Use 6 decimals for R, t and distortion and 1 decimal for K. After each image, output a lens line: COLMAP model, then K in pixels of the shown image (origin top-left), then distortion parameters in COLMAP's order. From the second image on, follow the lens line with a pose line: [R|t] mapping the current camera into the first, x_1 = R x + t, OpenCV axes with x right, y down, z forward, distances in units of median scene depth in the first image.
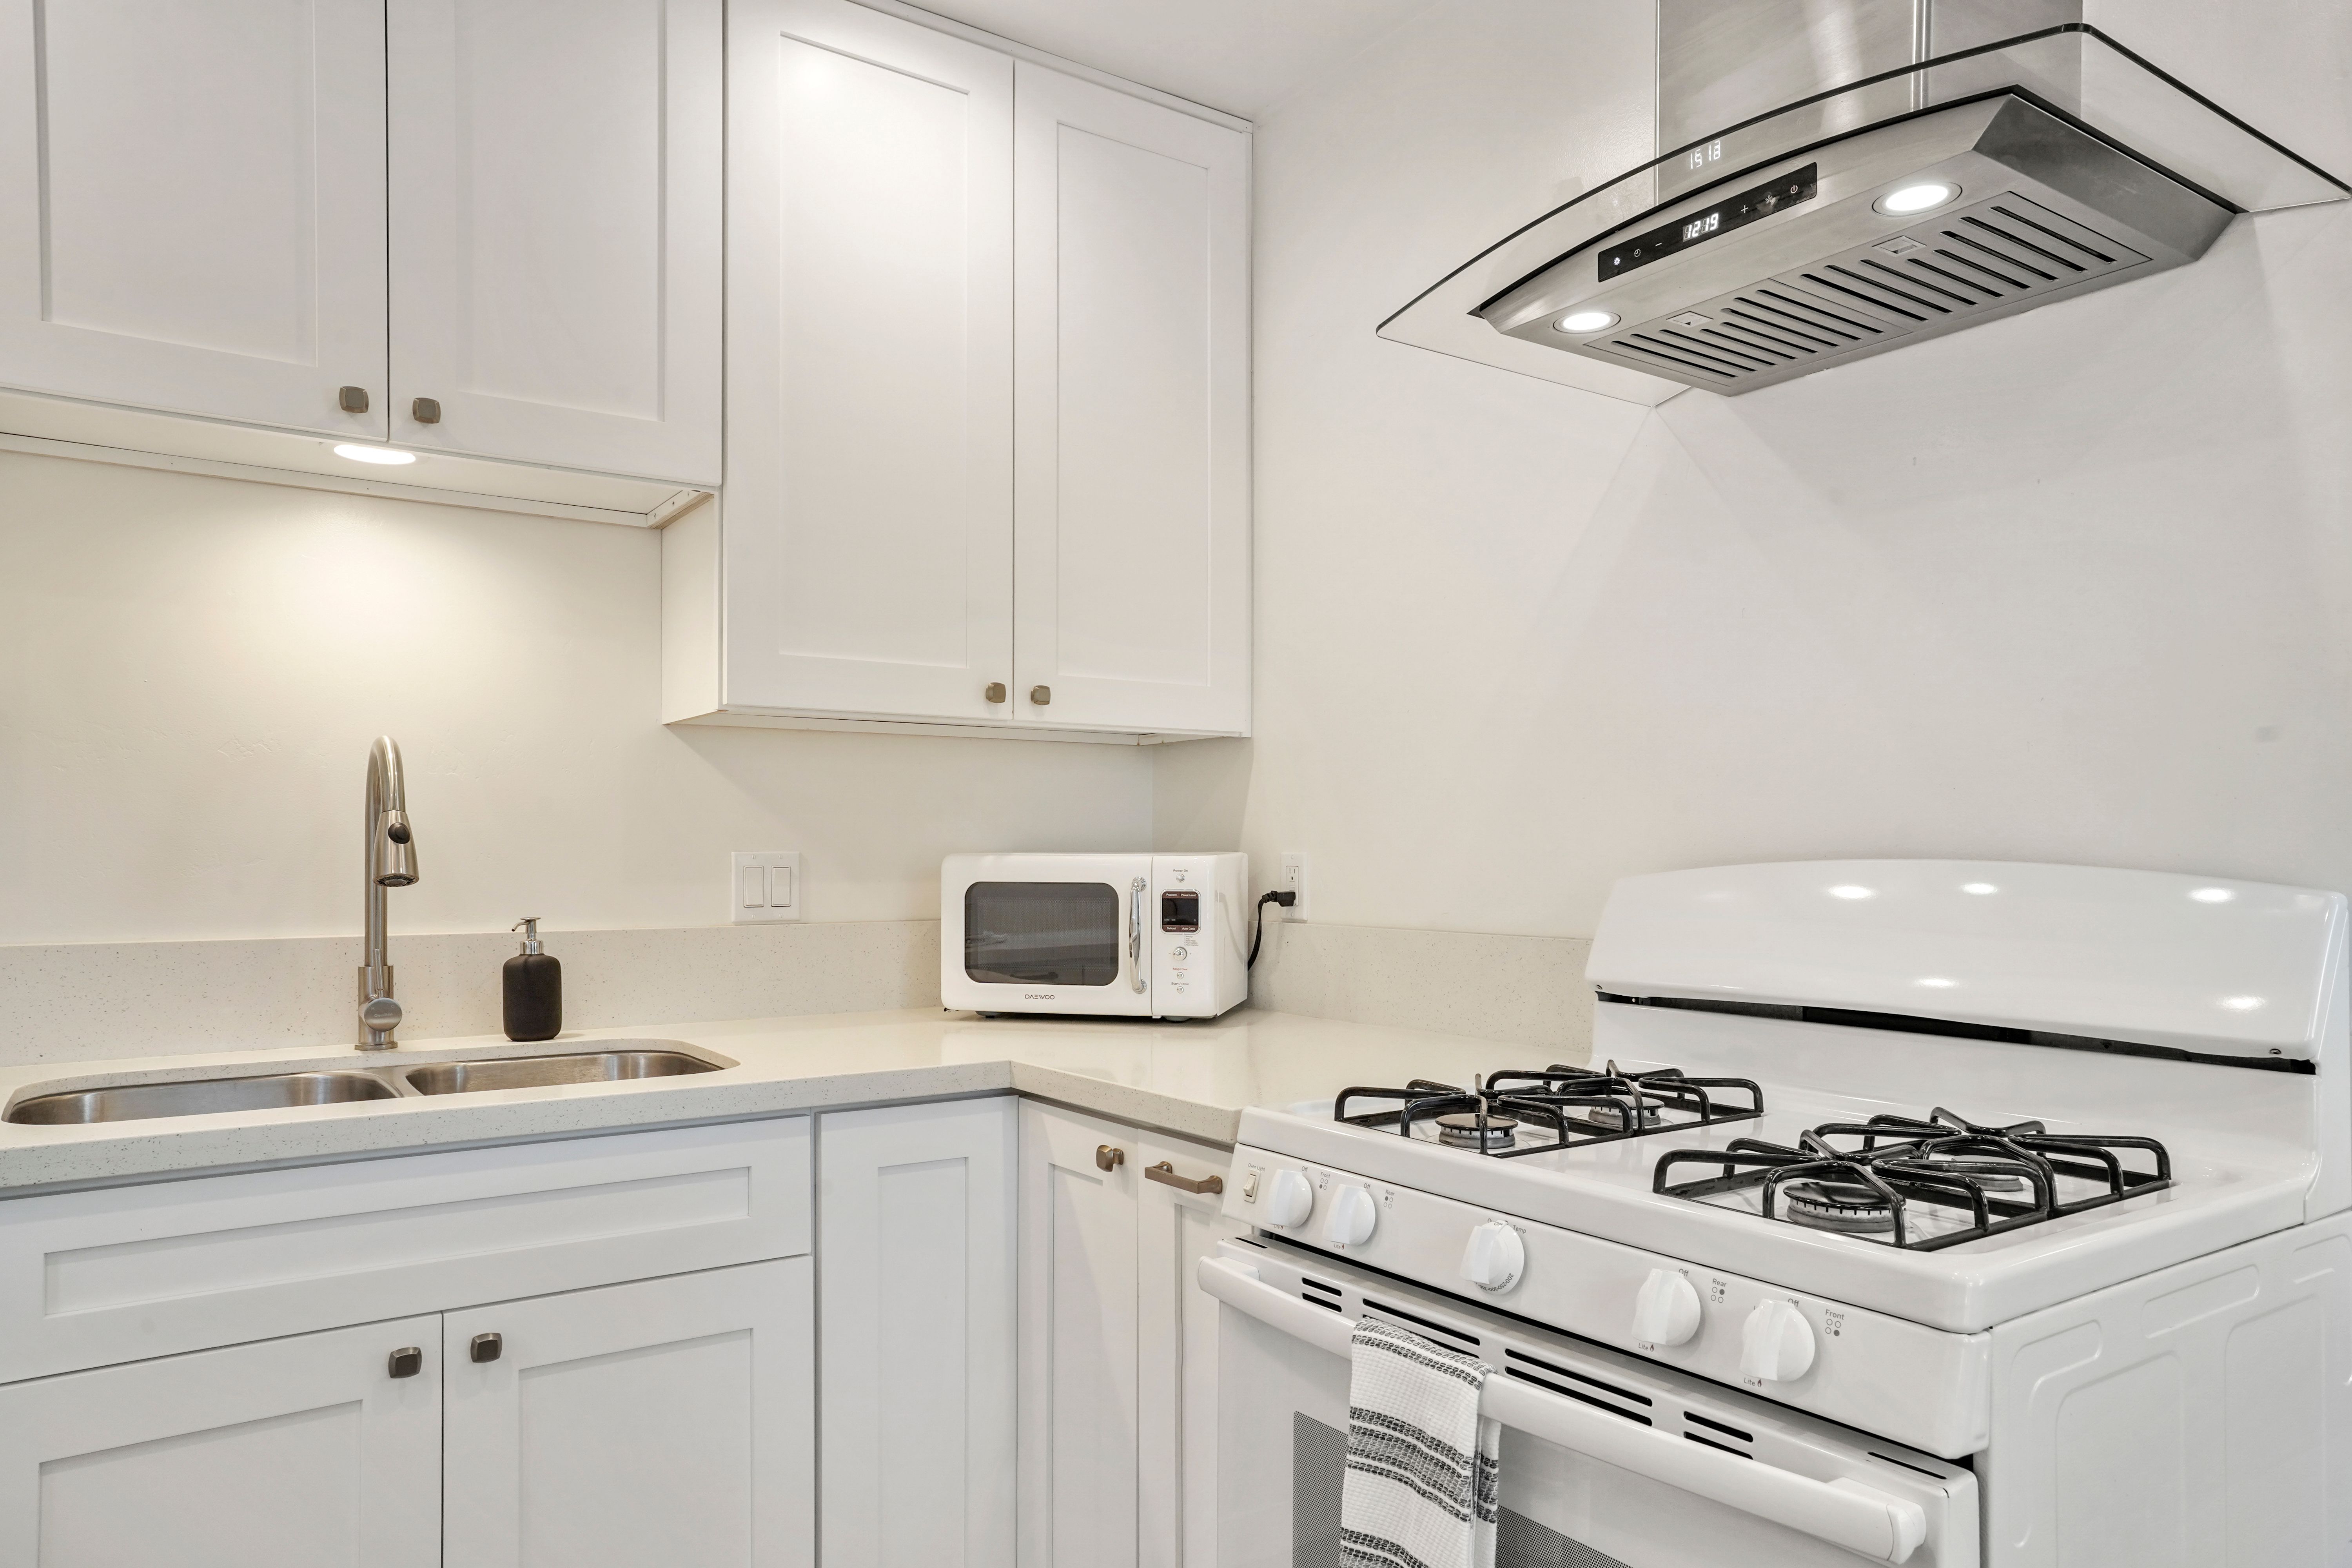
lens RADIAL K [[1525.9, 0, 1175.2], [0, 1525.9, 798.6], [0, 0, 1]] dist [-0.000938, -0.000813]
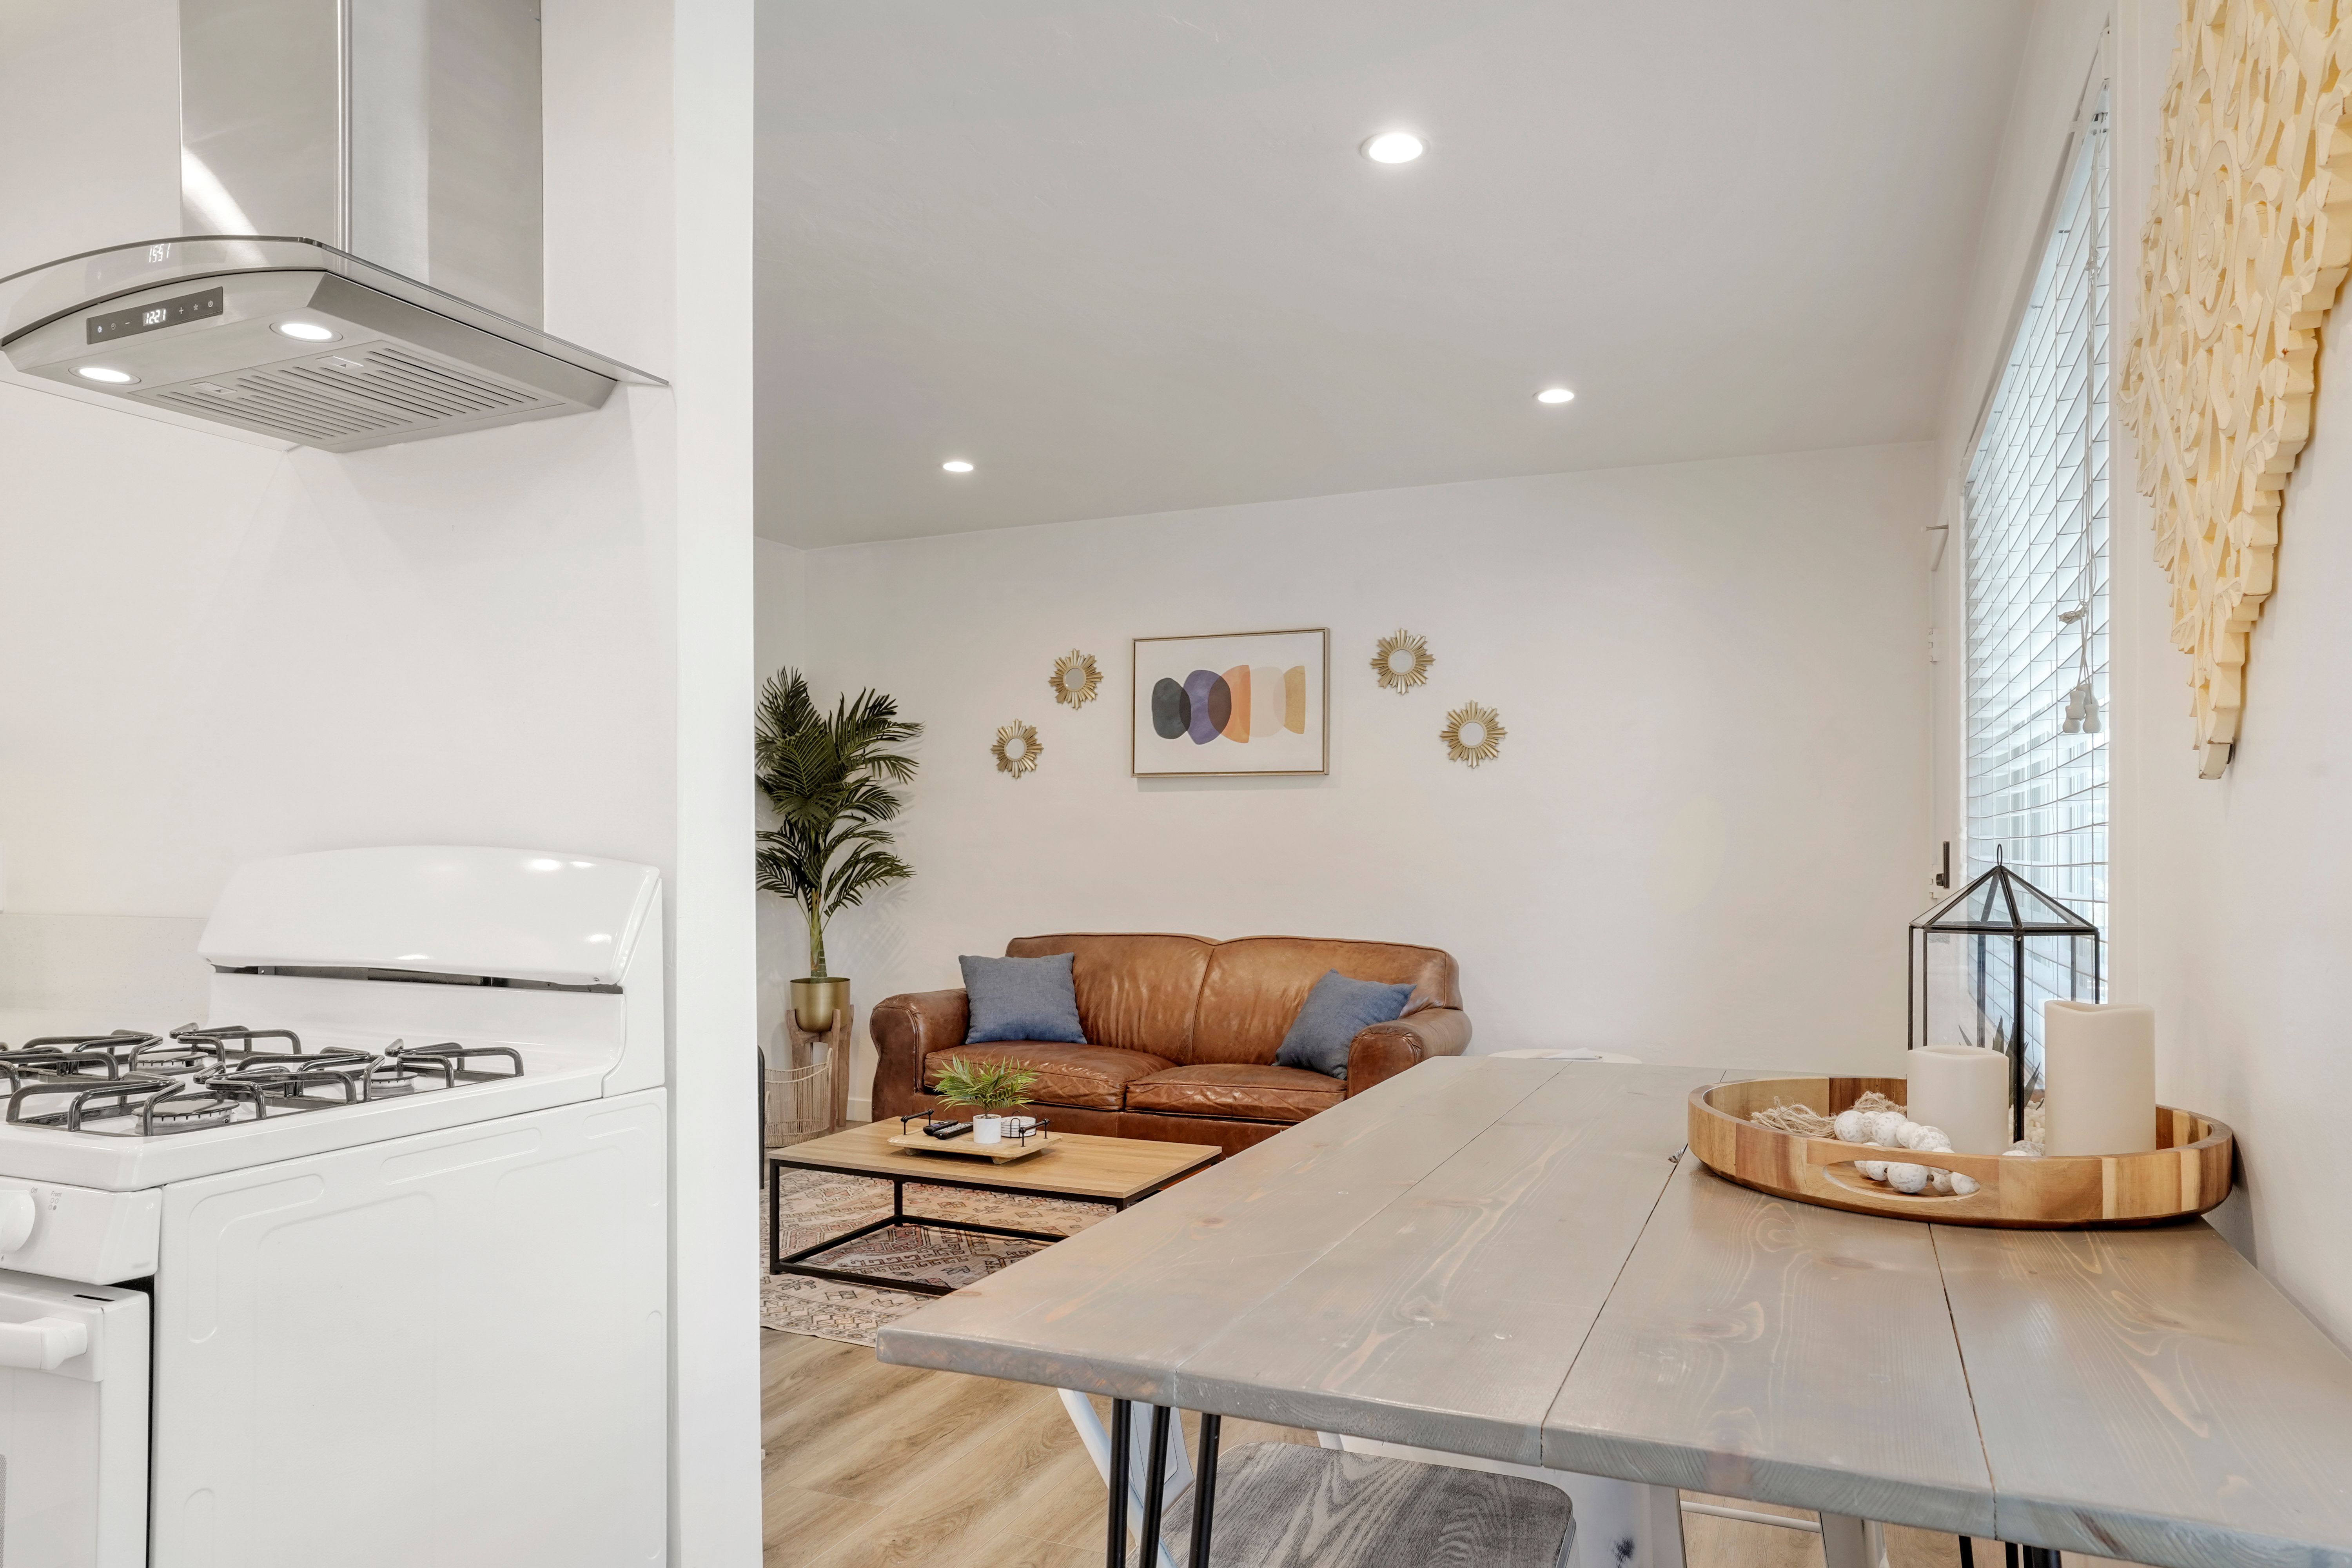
lens RADIAL K [[1492.5, 0, 1179.5], [0, 1492.5, 794.0], [0, 0, 1]] dist [0.009112, 0.004782]
pose [[0.849981, 0.019098, 0.526467, 0.434322], [-0.018804, 0.999806, -0.005910, -0.008185], [-0.526477, -0.004877, 0.850175, -0.451705]]
